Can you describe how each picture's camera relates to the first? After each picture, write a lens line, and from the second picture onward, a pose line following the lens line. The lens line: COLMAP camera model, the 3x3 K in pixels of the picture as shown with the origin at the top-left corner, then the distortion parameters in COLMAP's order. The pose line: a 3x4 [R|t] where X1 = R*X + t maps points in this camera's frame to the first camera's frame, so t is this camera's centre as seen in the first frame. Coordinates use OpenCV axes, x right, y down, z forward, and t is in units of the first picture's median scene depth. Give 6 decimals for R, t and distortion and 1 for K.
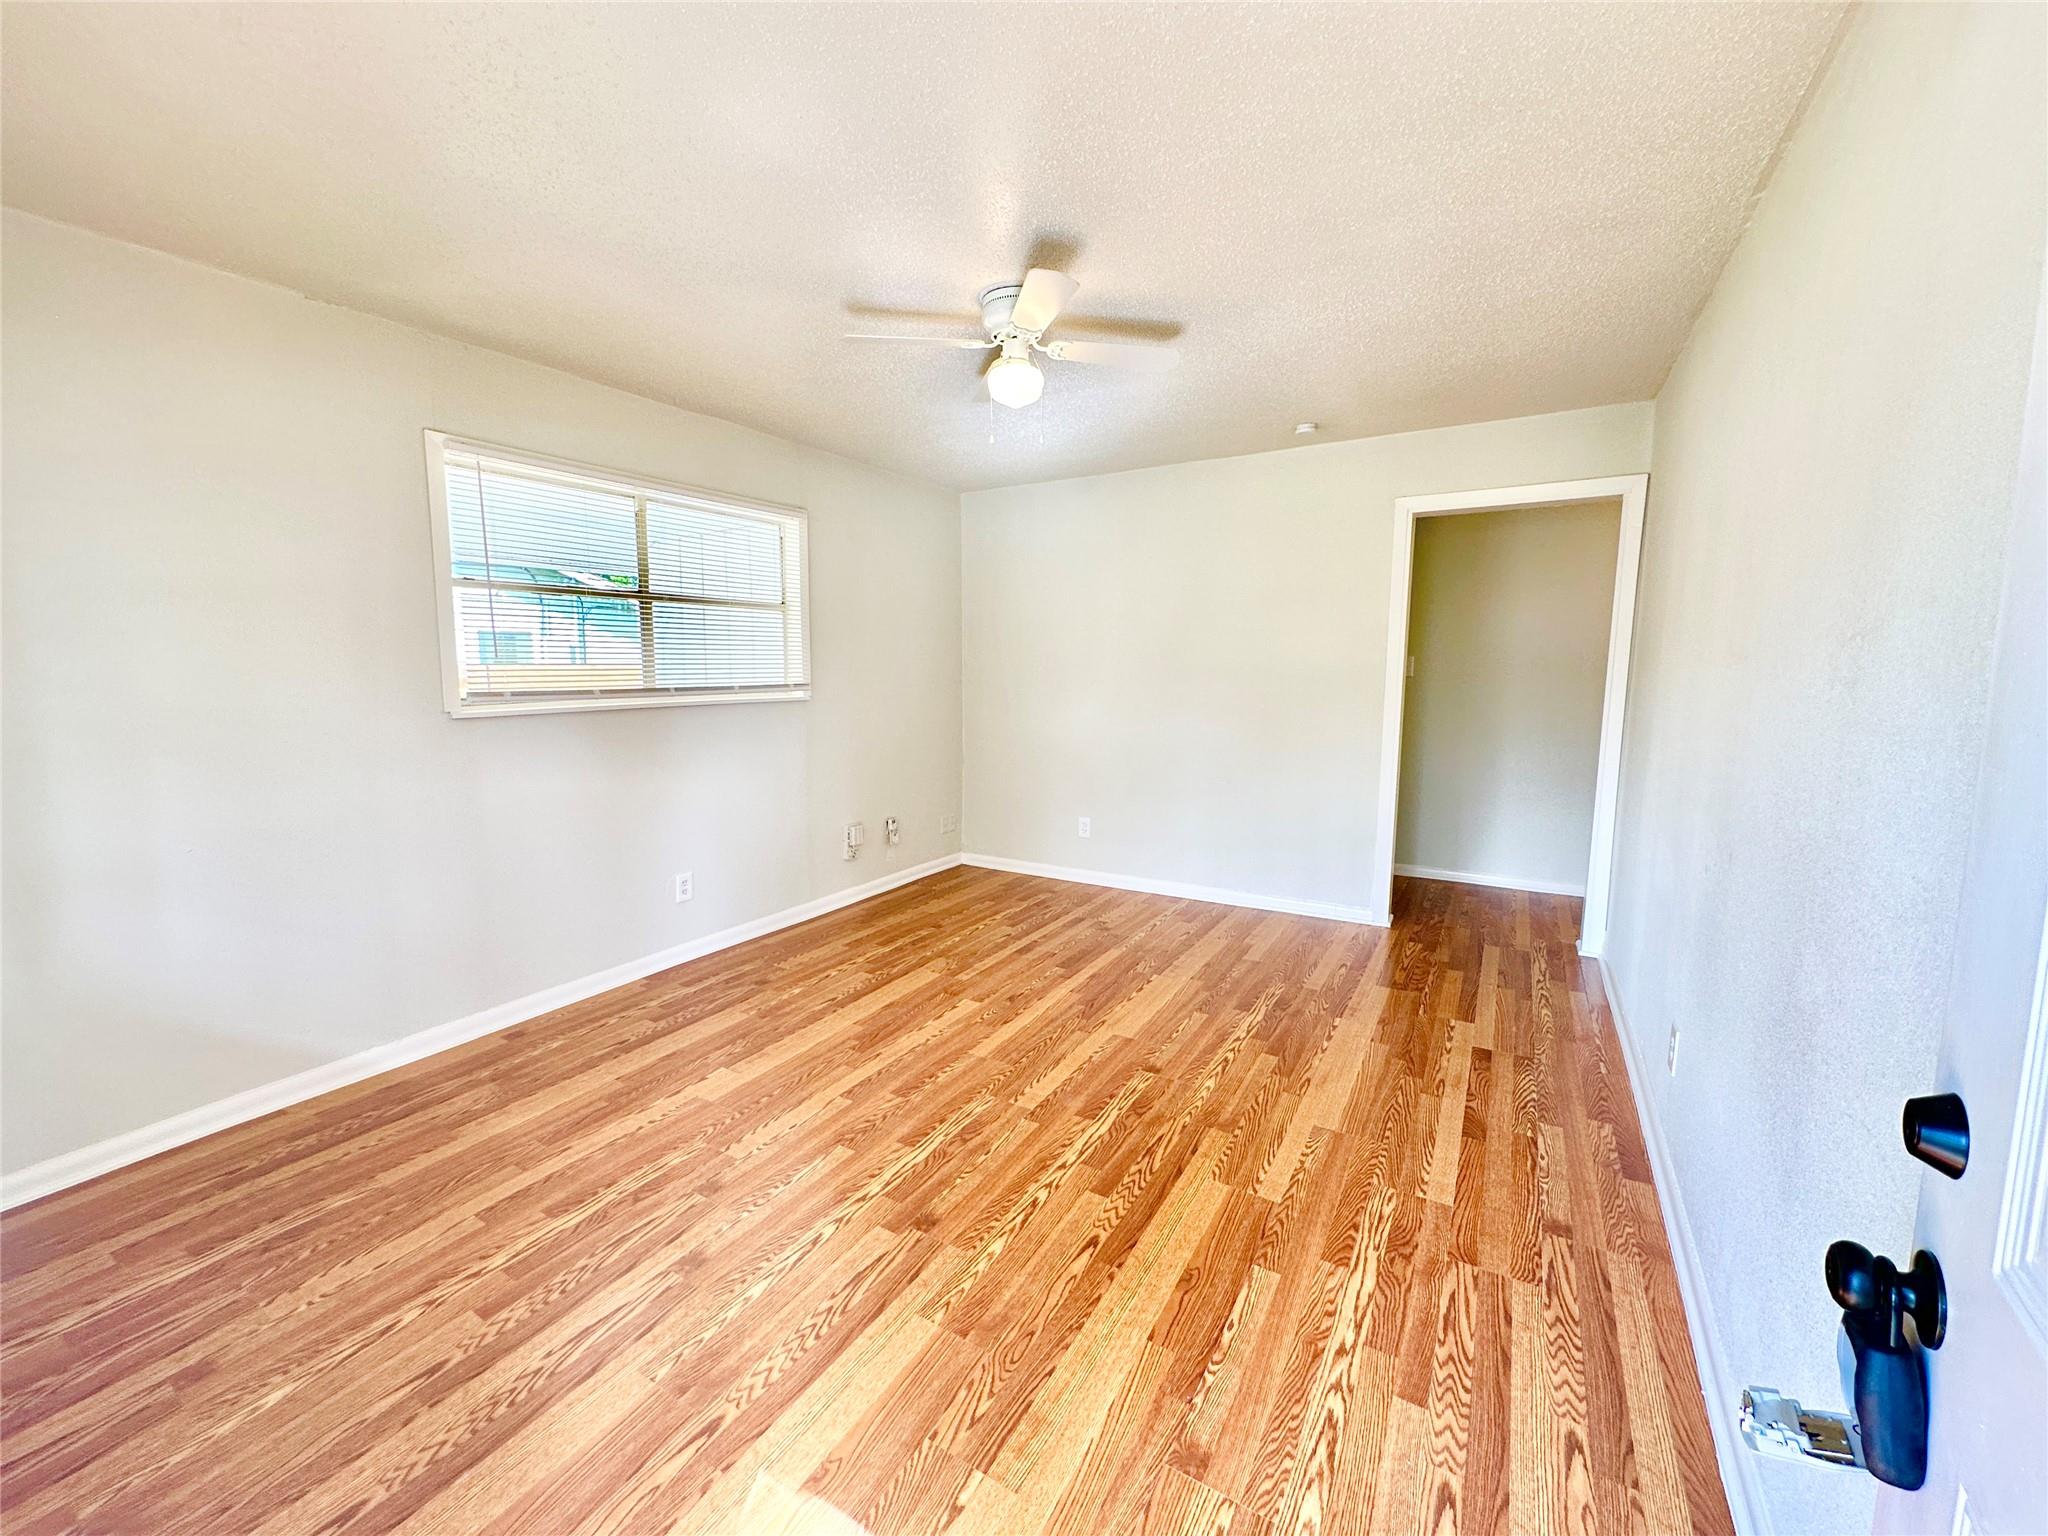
lens RADIAL K [[814.0, 0, 1024.0], [0, 814.0, 768.0], [0, 0, 1]] dist [0.001115, 0.000102]
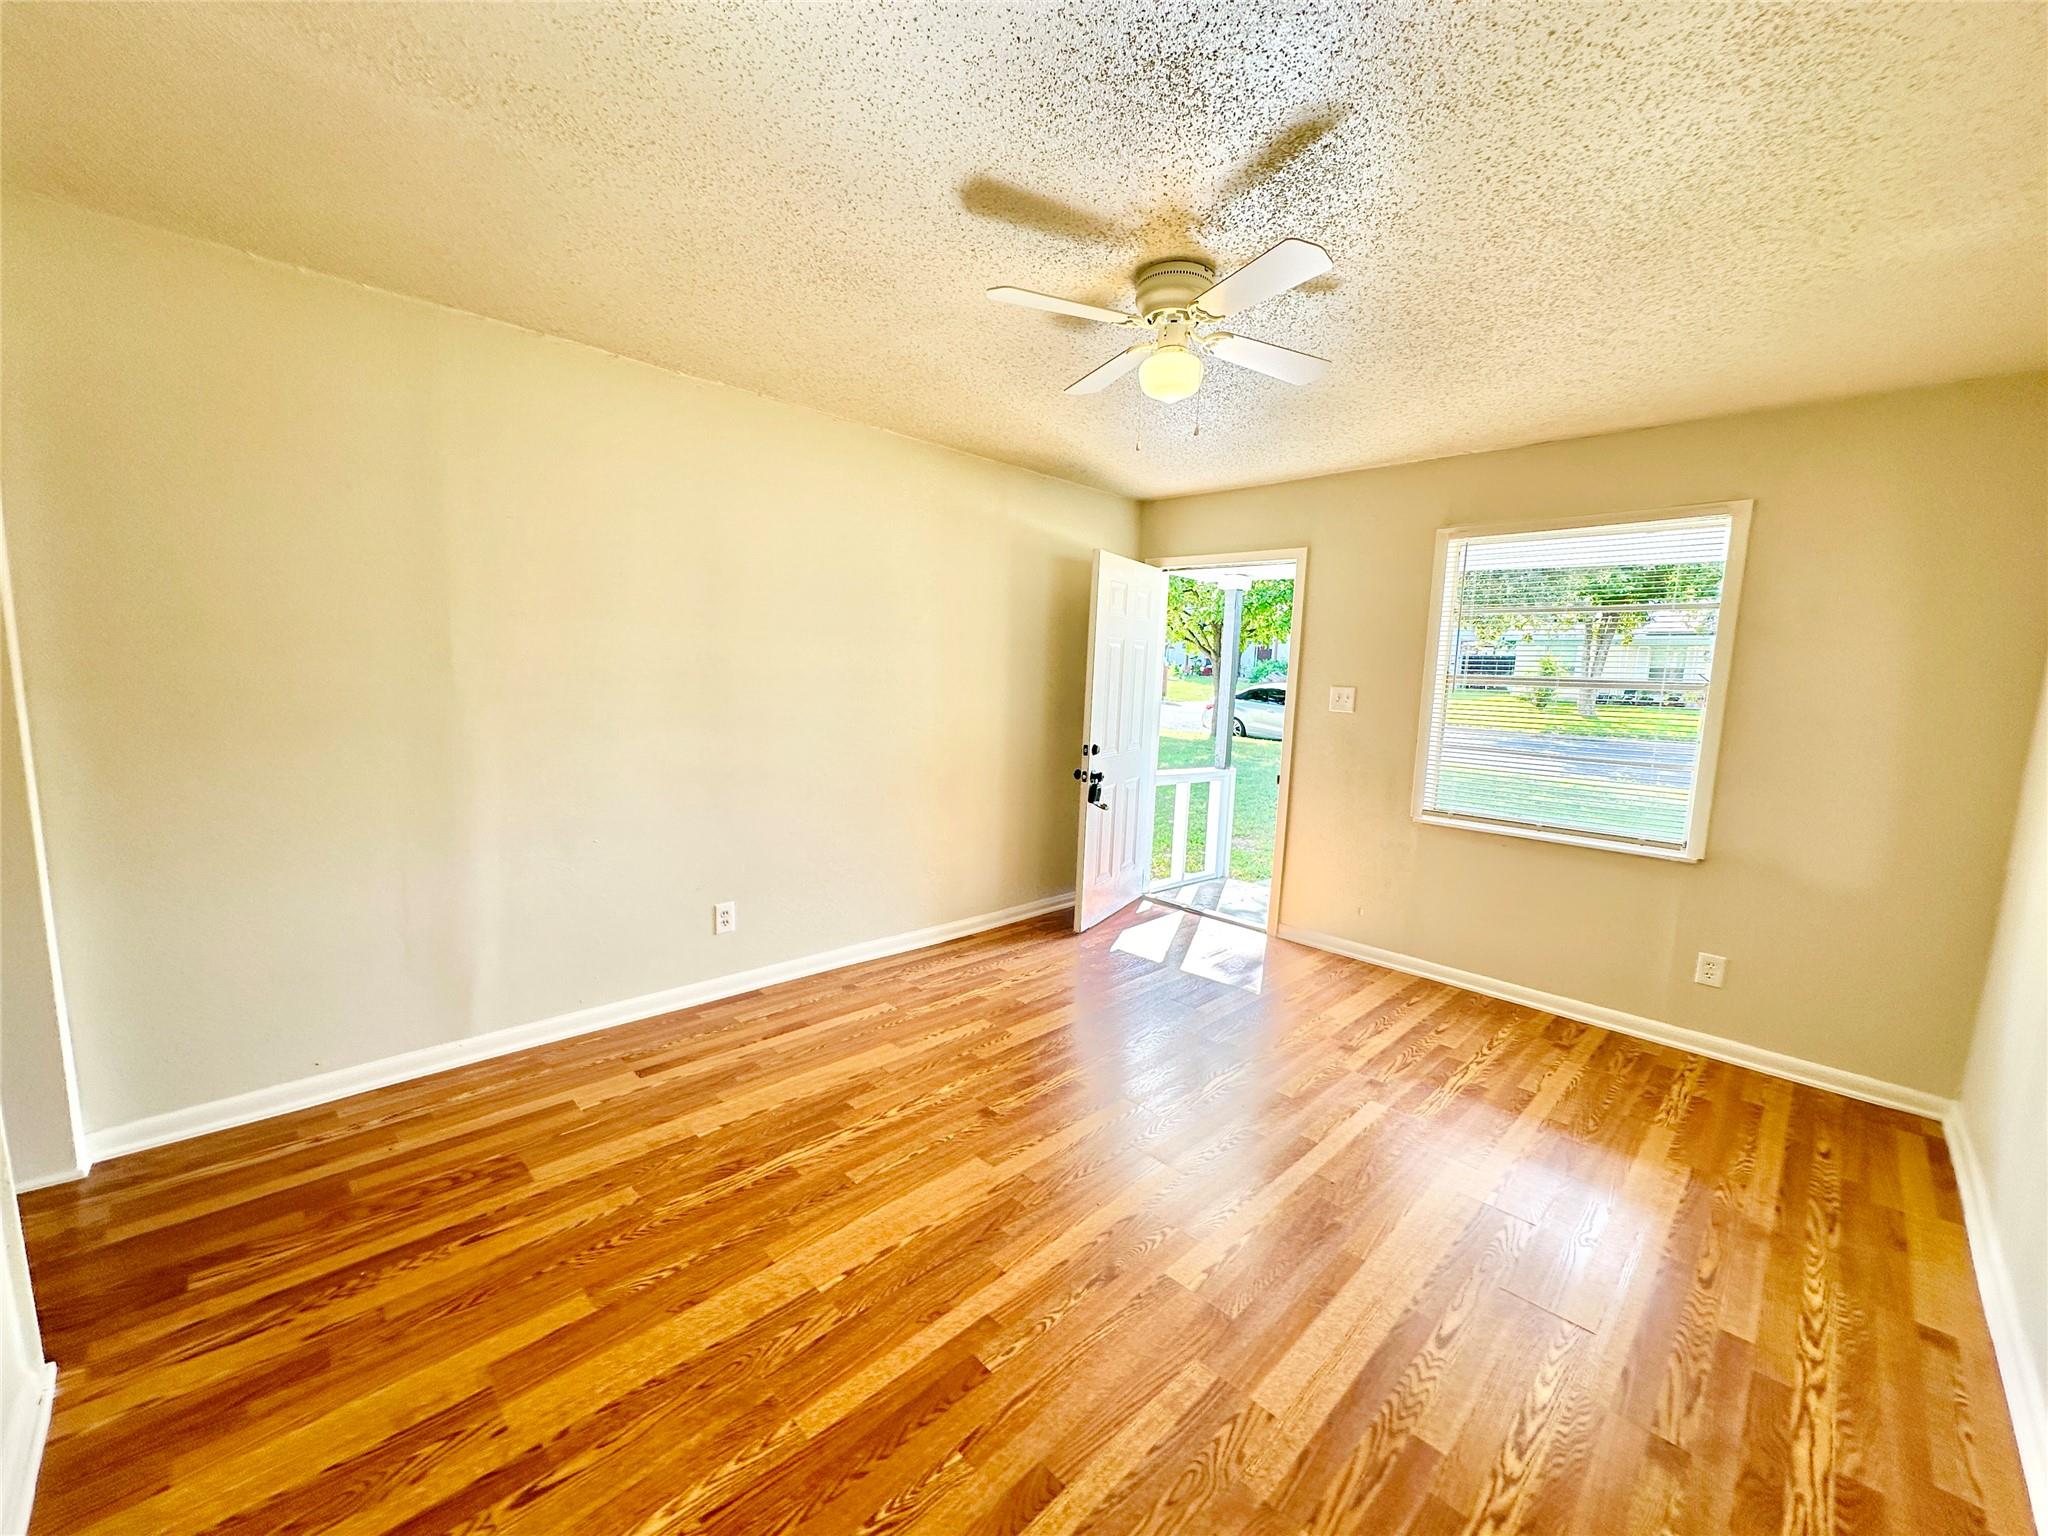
lens RADIAL K [[814.0, 0, 1024.0], [0, 814.0, 768.0], [0, 0, 1]] dist [0.001115, 0.000102]
pose [[-0.967784, -0.066906, 0.242728, -0.088132], [-0.003815, 0.967833, 0.251564, -0.258819], [-0.251751, 0.242534, -0.936909, 1.781855]]
